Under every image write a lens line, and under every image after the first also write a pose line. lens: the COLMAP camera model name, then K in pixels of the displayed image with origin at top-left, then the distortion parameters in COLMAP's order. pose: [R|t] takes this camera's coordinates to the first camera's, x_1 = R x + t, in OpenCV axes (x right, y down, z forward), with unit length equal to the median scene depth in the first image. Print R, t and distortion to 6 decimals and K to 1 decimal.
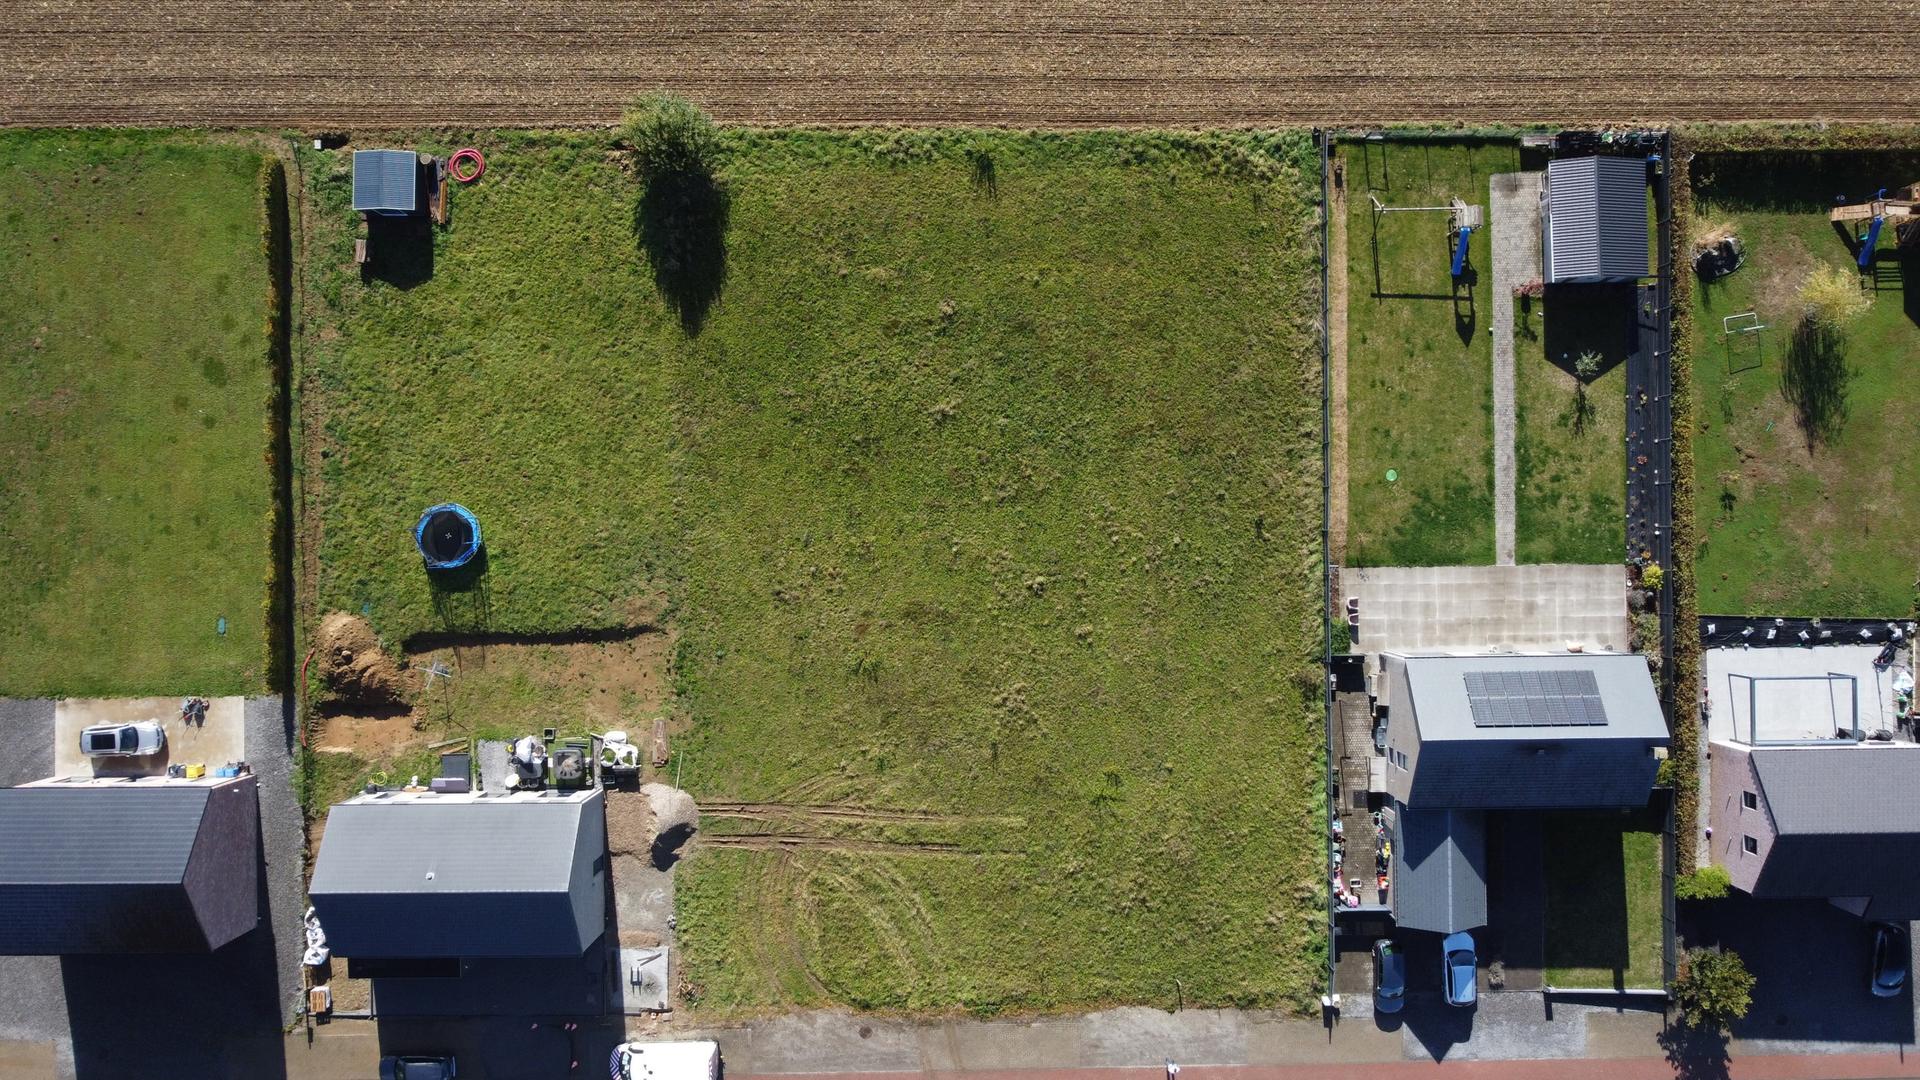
lens RADIAL K [[1459.4, 0, 954.2], [0, 1459.4, 542.6], [0, 0, 1]] dist [-0.010899, 0.005334]
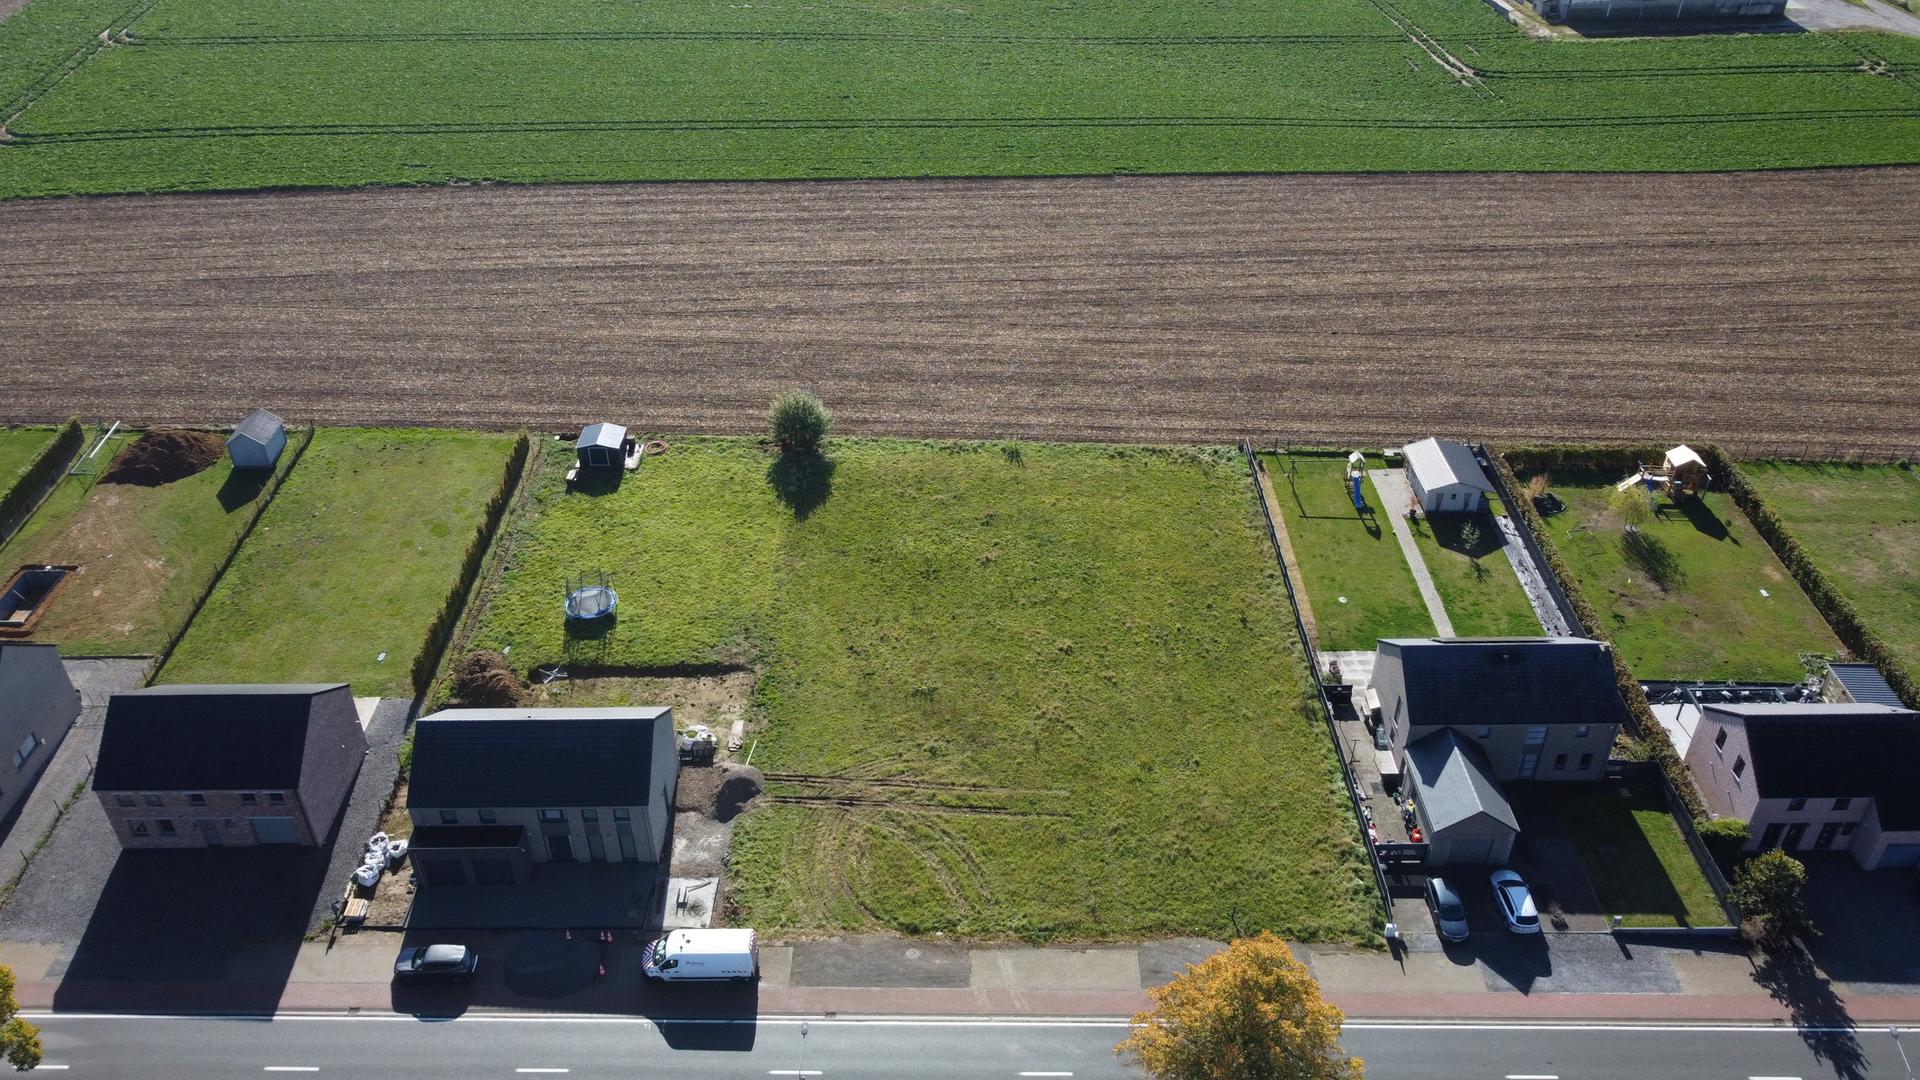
lens RADIAL K [[1459.4, 0, 960.9], [0, 1459.4, 537.9], [0, 0, 1]] dist [-0.010899, 0.005334]
pose [[0.999986, 0.005303, -0.000306, -0.030595], [-0.003330, 0.580955, -0.813929, 0.958348], [-0.004138, 0.813918, 0.580965, 0.226633]]
